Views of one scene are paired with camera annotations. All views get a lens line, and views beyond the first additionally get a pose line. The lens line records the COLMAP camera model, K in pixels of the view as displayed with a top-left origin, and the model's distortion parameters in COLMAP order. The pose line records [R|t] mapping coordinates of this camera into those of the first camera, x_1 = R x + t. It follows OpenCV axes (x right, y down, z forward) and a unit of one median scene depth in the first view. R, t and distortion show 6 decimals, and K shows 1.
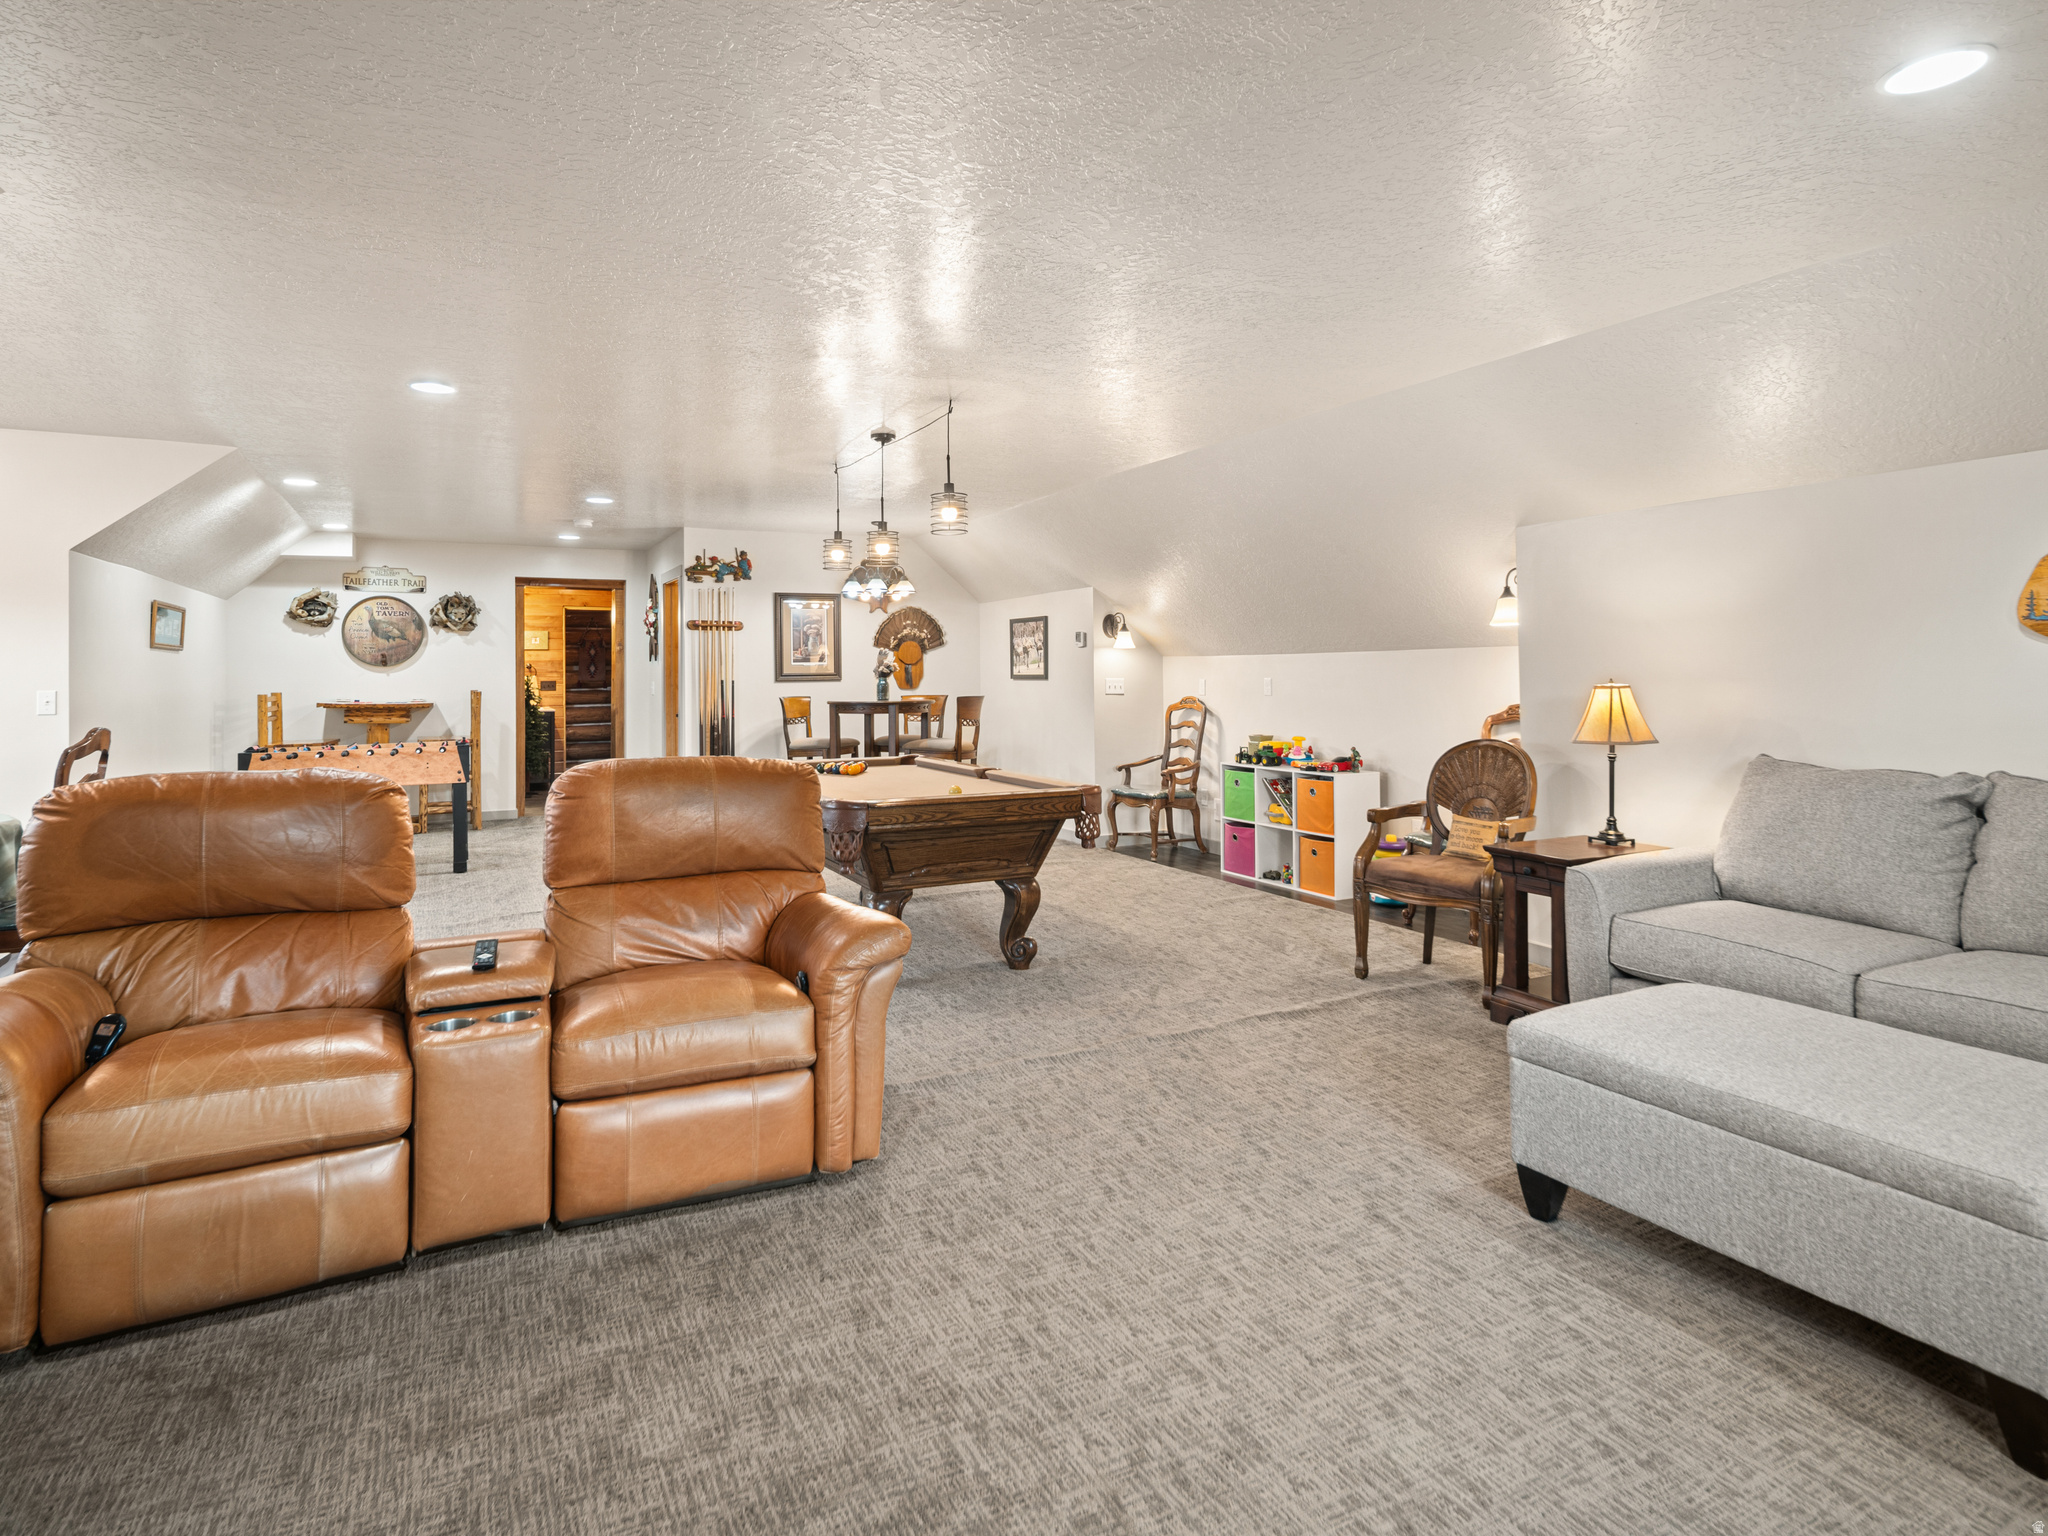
lens RADIAL K [[1108.3, 0, 1032.1], [0, 1108.3, 671.0], [0, 0, 1]] dist [0.020785, -0.007062]
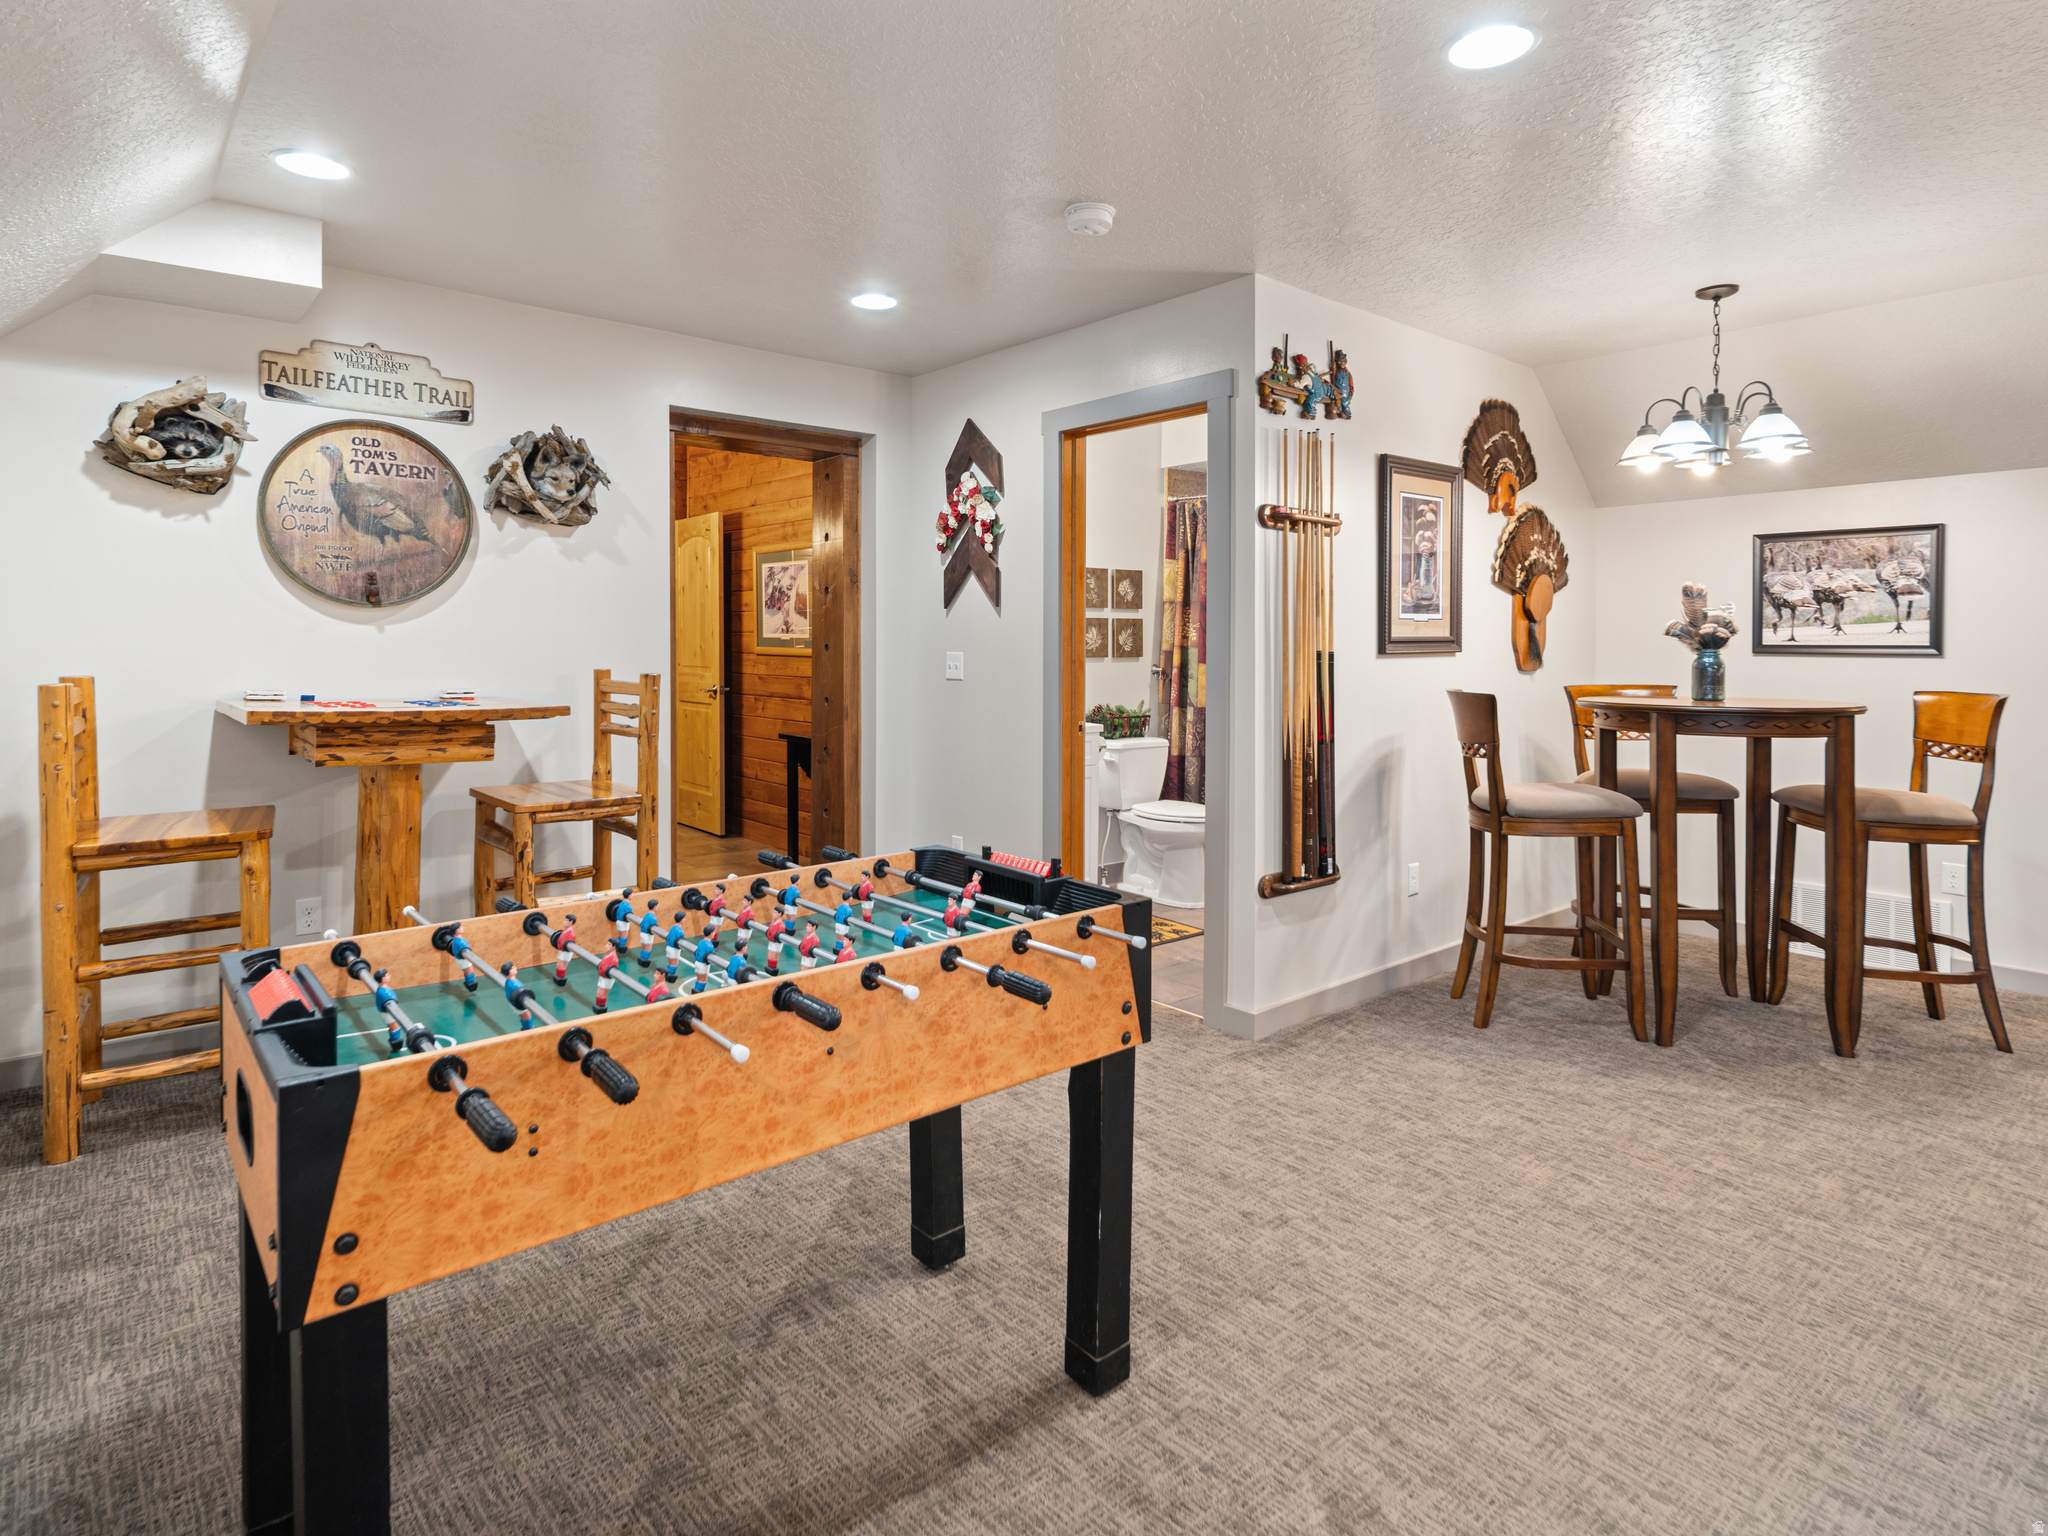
lens RADIAL K [[1108.3, 0, 1036.8], [0, 1108.3, 773.3], [0, 0, 1]] dist [0.020785, -0.007062]
pose [[0.969984, -0.017946, 0.242507, -0.447100], [-0.011773, 0.992638, 0.120544, 0.003858], [-0.242885, -0.119781, 0.962631, 0.552073]]
